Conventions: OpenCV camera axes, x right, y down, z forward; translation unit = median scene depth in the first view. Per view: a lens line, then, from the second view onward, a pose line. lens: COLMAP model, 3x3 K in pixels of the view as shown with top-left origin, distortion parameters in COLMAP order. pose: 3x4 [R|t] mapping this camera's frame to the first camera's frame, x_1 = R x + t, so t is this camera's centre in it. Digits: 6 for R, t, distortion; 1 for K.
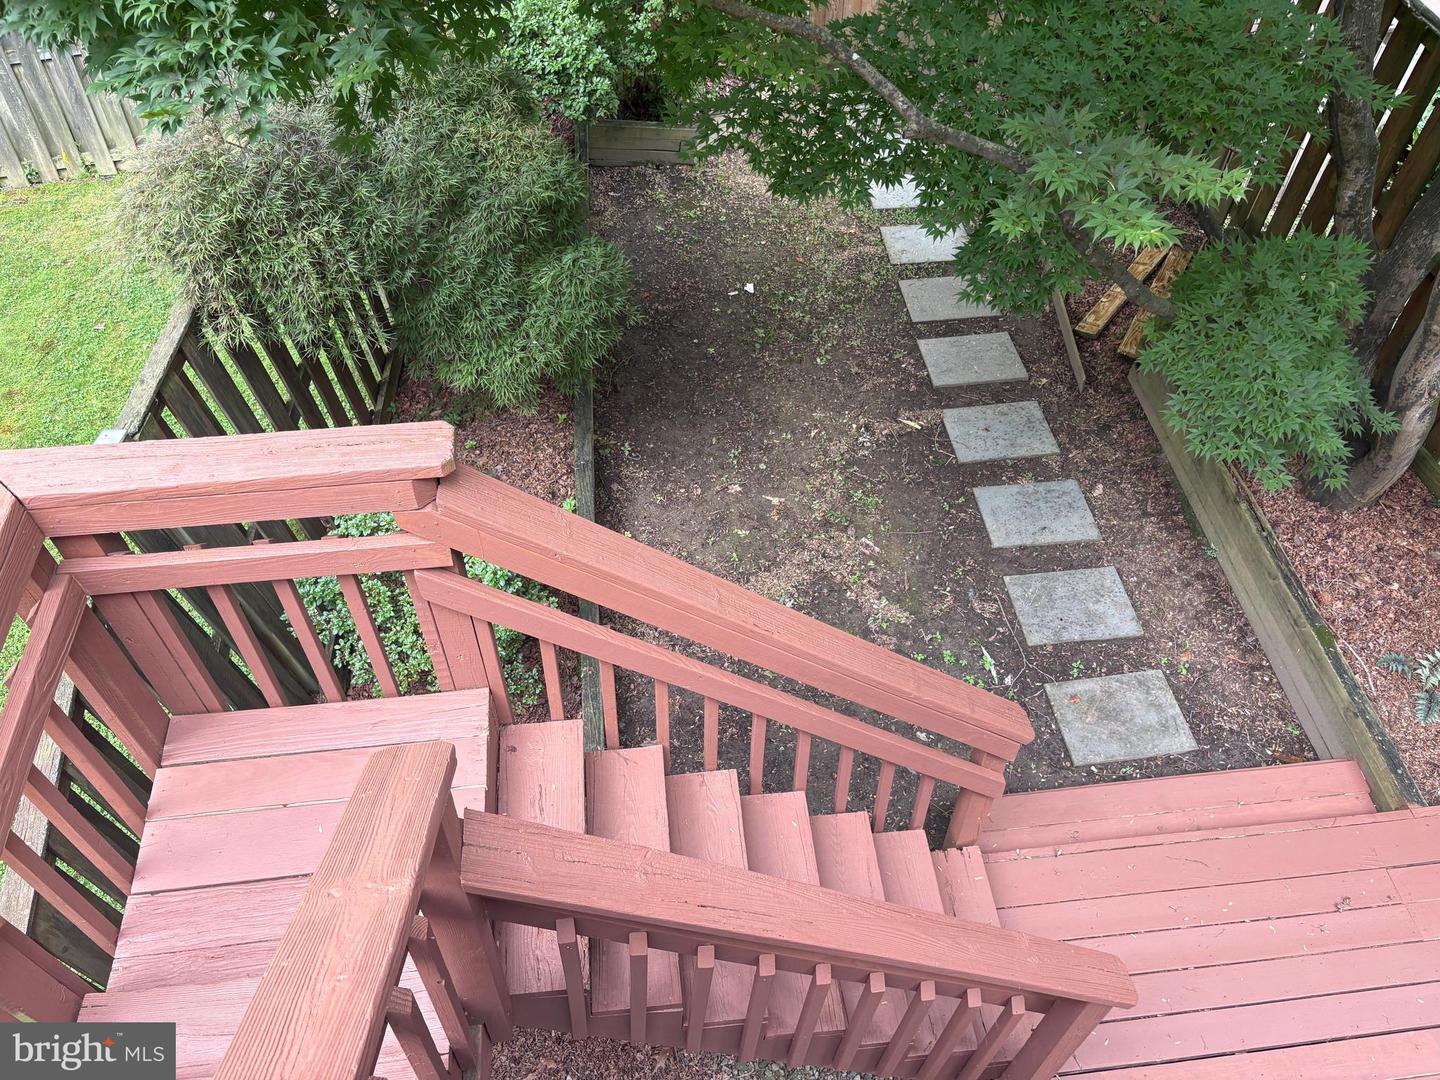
lens RADIAL K [[1087.0, 0, 721.5], [0, 1087.0, 537.4], [0, 0, 1]] dist [0.043024, -0.030507]
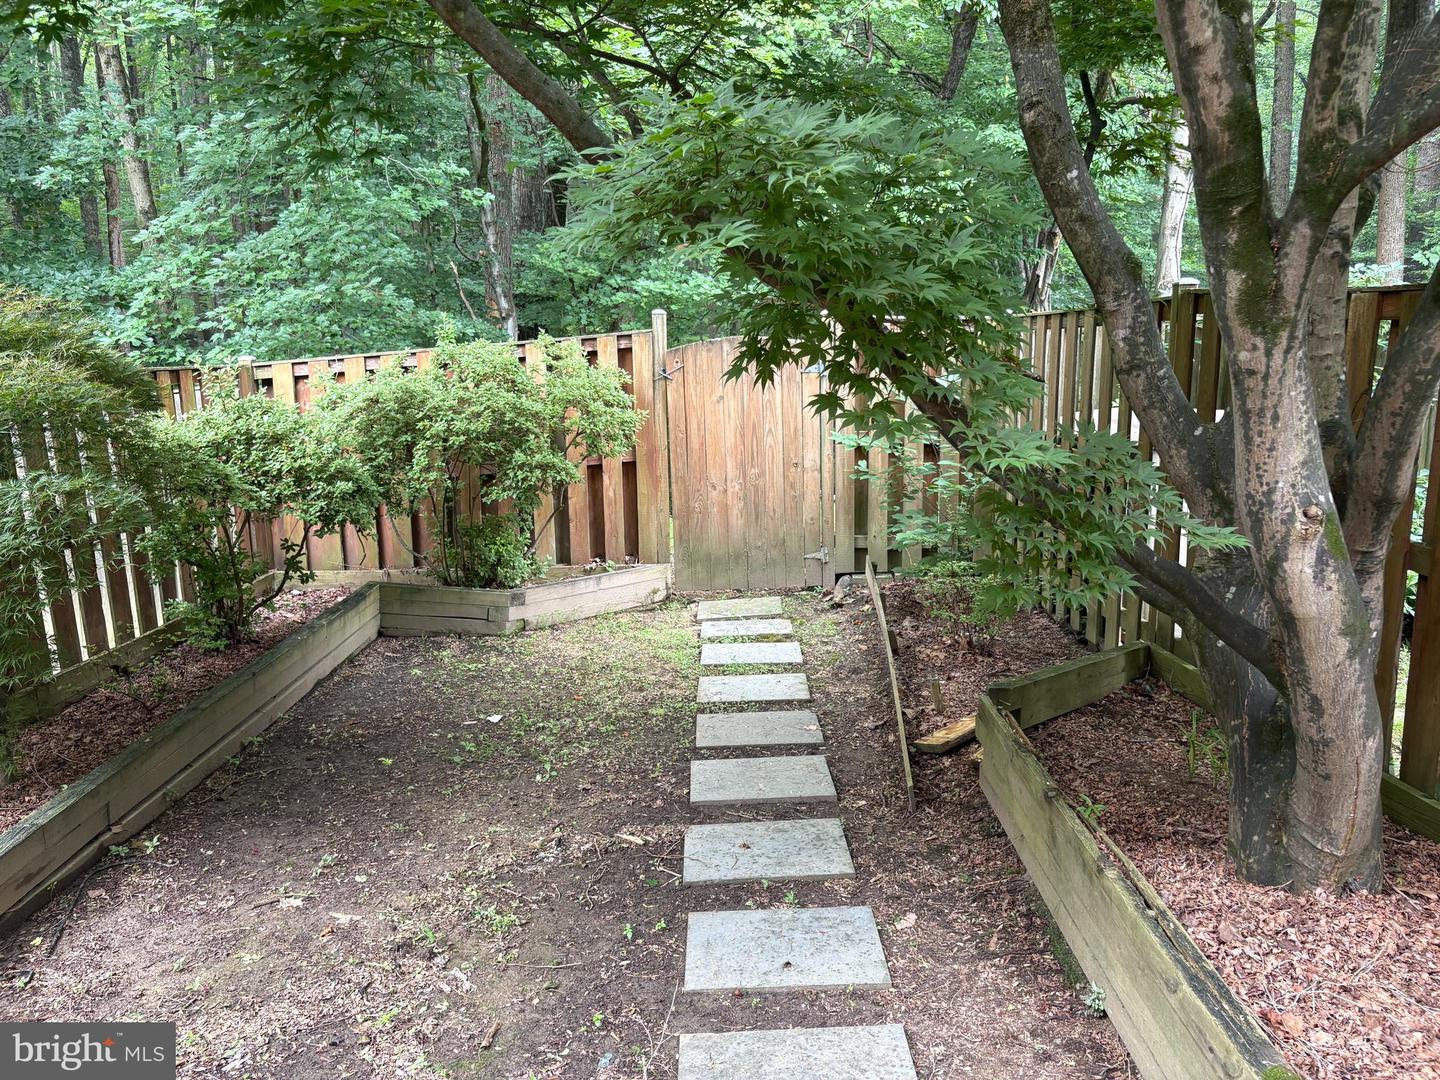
lens RADIAL K [[1087.0, 0, 725.6], [0, 1087.0, 534.4], [0, 0, 1]] dist [0.043024, -0.030507]
pose [[0.994128, -0.015050, -0.107158, 0.325121], [-0.057170, 0.767745, -0.638200, 0.174676], [0.091875, 0.640579, 0.762376, 0.446180]]
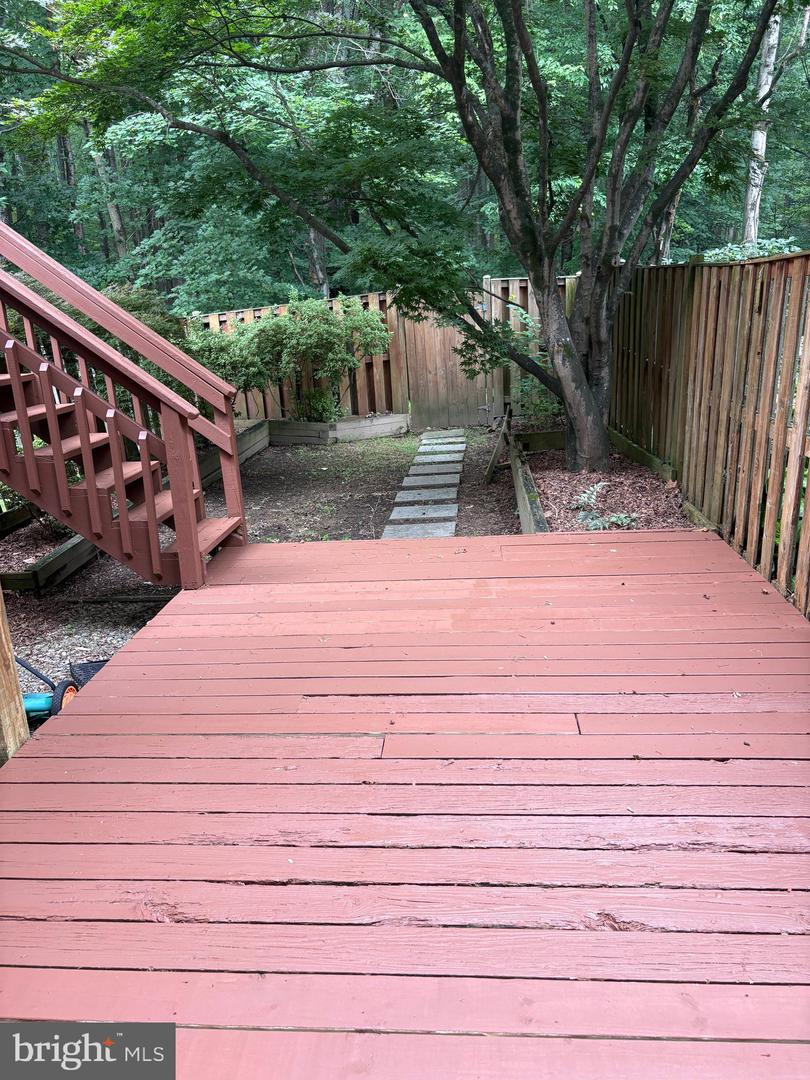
lens RADIAL K [[815.2, 0, 407.0], [0, 815.2, 549.9], [0, 0, 1]] dist [0.043024, -0.030507]
pose [[0.977691, -0.007649, -0.209909, 0.521221], [-0.106132, 0.844399, -0.525096, 0.668640], [0.181264, 0.535660, 0.824750, 0.032206]]
